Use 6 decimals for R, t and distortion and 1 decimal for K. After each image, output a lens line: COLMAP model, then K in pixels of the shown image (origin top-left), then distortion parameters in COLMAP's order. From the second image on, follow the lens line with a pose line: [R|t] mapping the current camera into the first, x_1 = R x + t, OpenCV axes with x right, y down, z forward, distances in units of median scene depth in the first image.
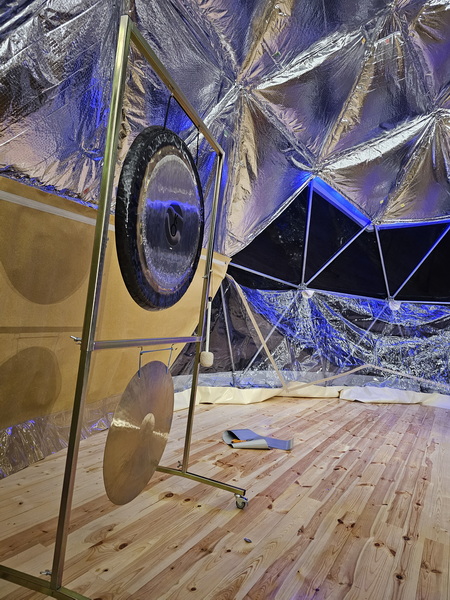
lens RADIAL K [[406.4, 0, 222.6], [0, 406.4, 298.3], [0, 0, 1]] dist [0.033077, -0.022605]
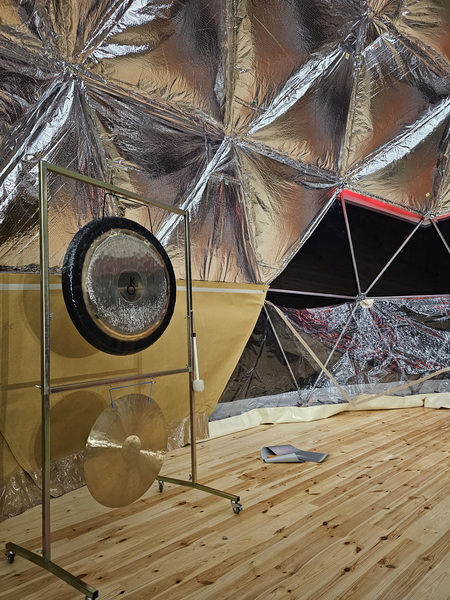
lens RADIAL K [[406.4, 0, 223.3], [0, 406.4, 305.3], [0, 0, 1]] dist [0.033077, -0.022605]
pose [[0.937444, -0.172313, -0.302500, 0.297365], [0.159371, 0.984932, -0.067156, 0.007461], [0.309514, 0.014745, 0.950781, -0.071466]]
